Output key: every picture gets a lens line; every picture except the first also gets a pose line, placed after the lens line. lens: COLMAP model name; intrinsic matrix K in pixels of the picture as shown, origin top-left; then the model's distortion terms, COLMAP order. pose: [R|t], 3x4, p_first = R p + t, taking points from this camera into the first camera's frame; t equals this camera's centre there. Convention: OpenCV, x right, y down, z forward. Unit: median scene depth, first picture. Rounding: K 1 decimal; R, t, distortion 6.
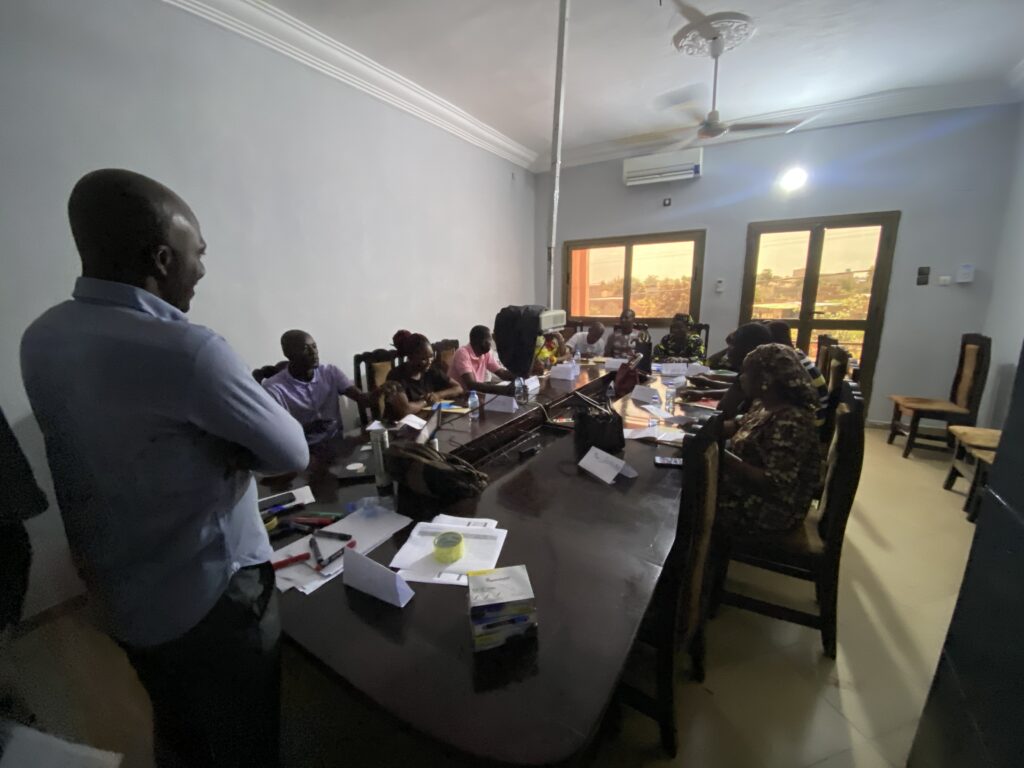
lens RADIAL K [[411.6, 0, 512.0], [0, 411.6, 384.0], [0, 0, 1]] dist [0.000434, -0.011955]
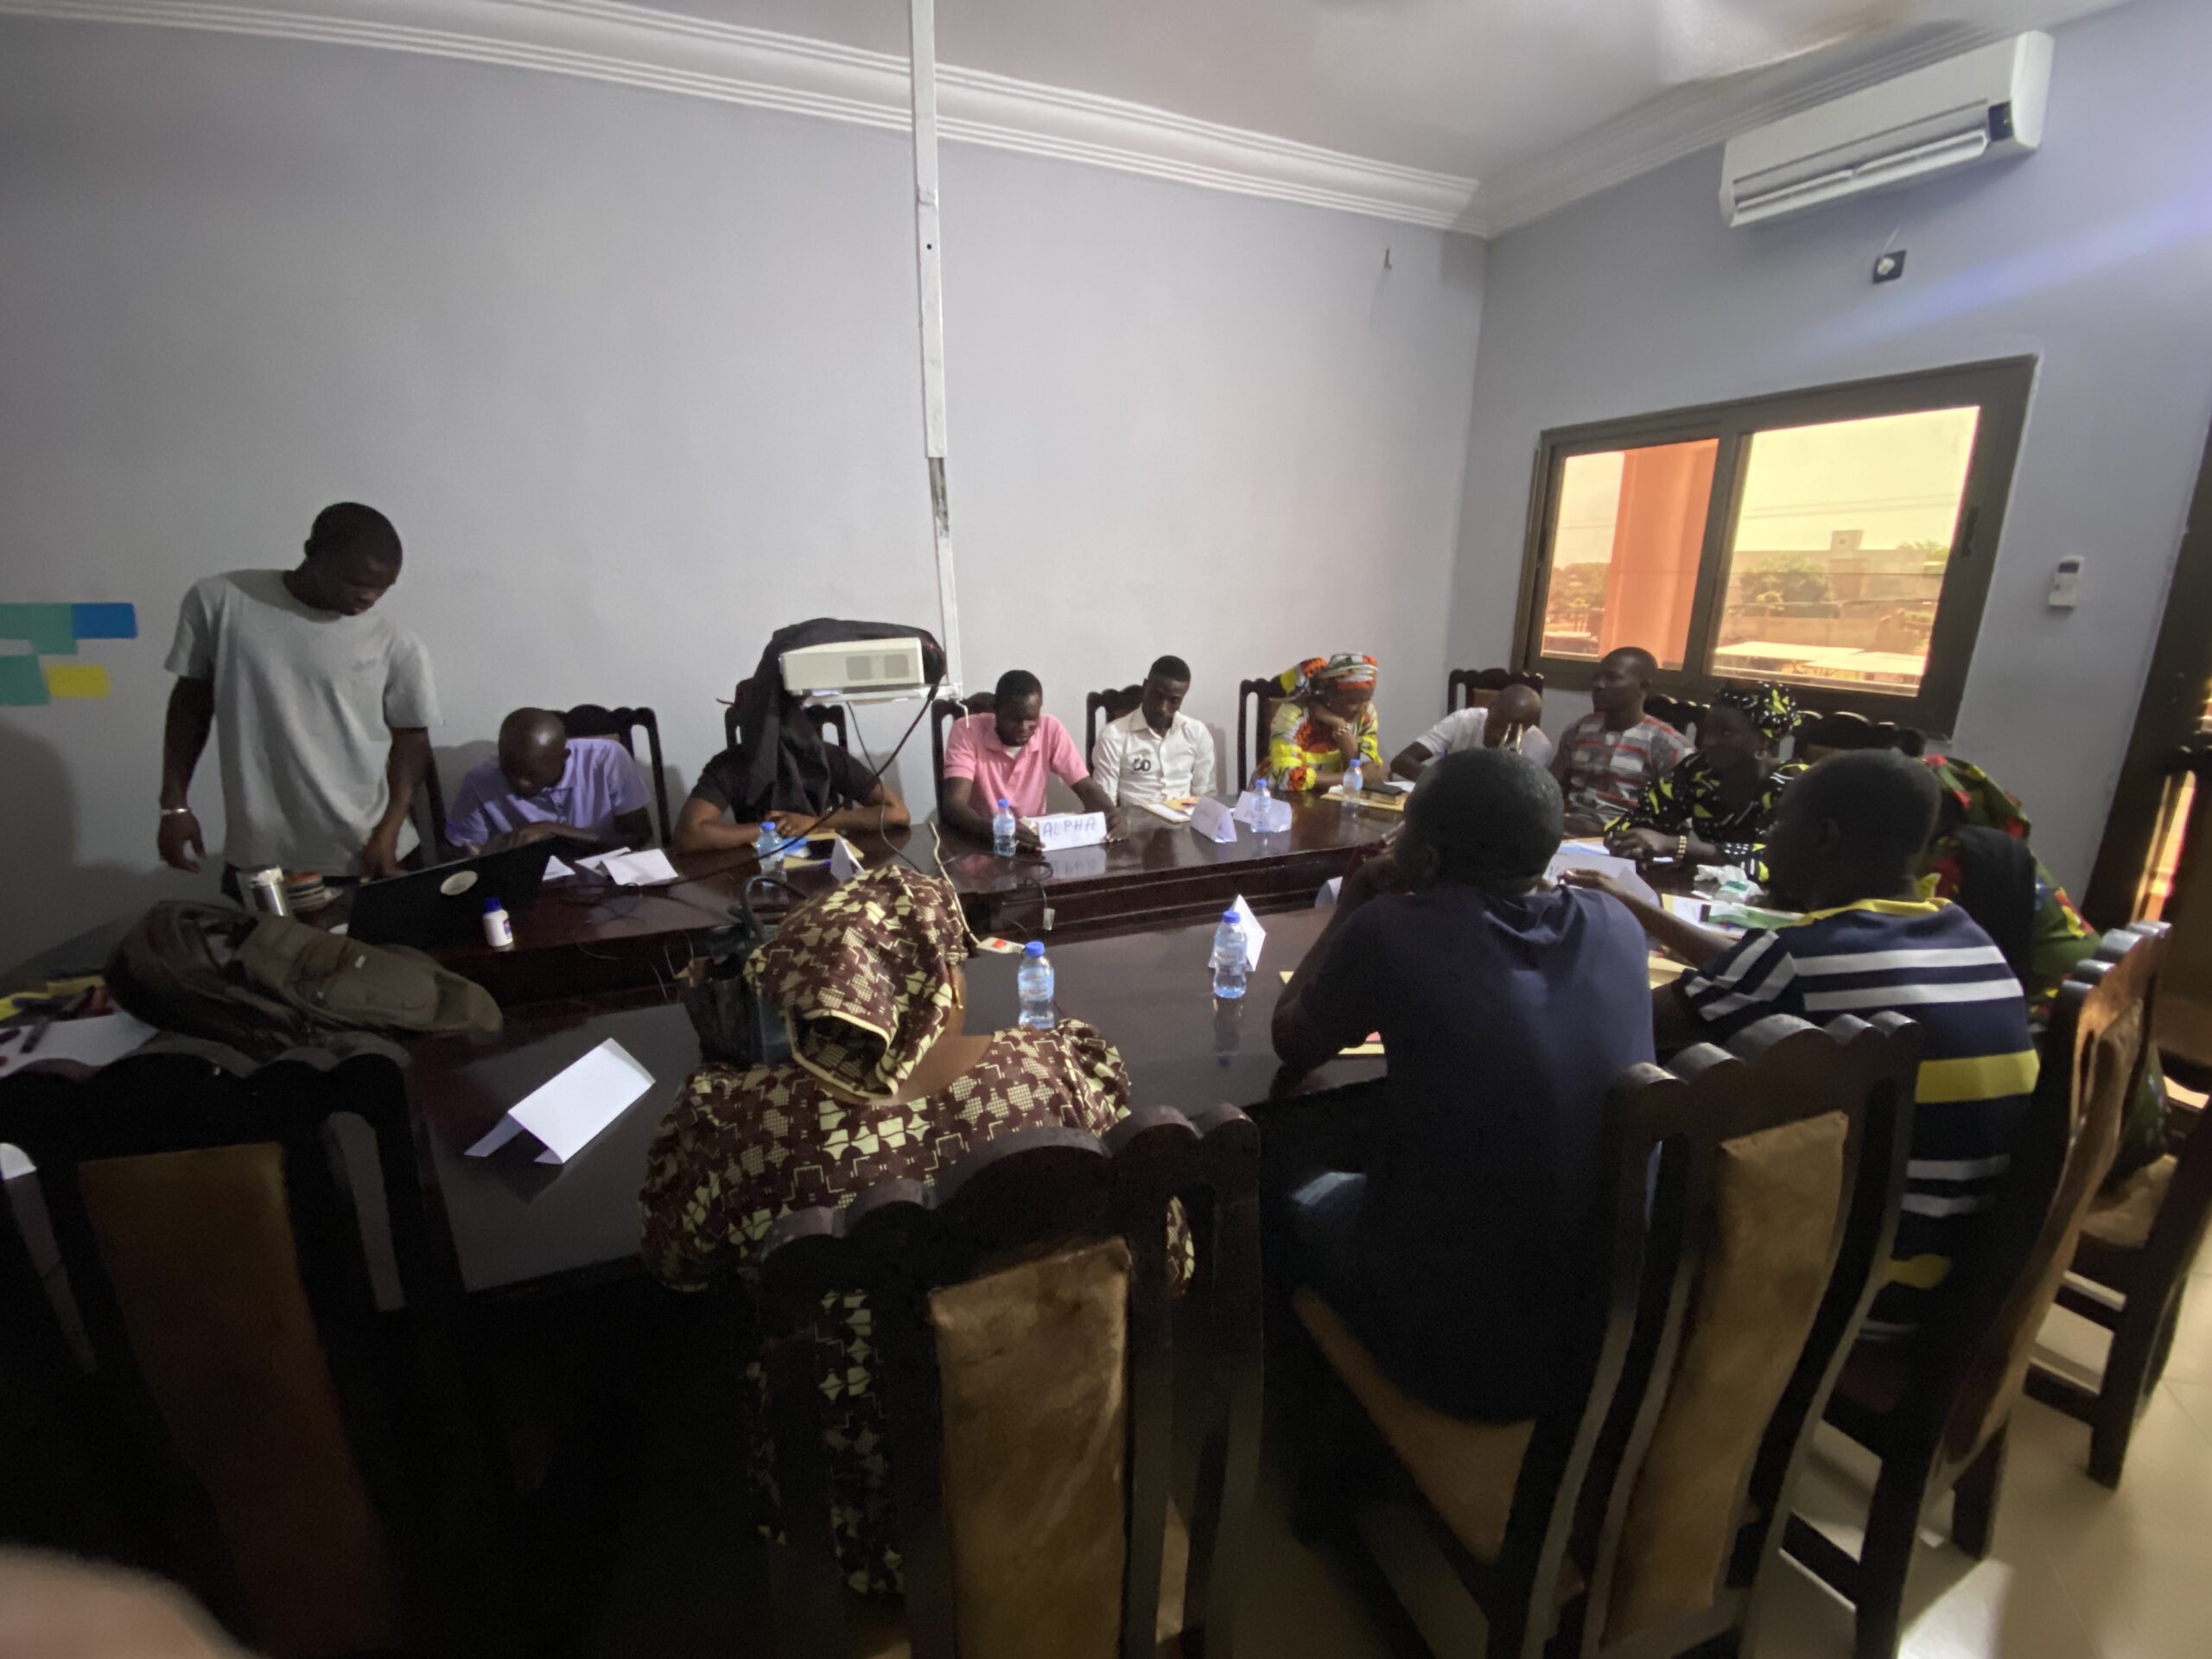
lens RADIAL K [[889.1, 0, 1106.0], [0, 889.1, 829.5], [0, 0, 1]] dist [0.000434, -0.011955]
pose [[0.807488, 0.176599, -0.562828, 0.353896], [-0.135506, 0.984151, 0.114389, -0.070630], [0.574109, -0.016101, 0.818621, 0.222257]]
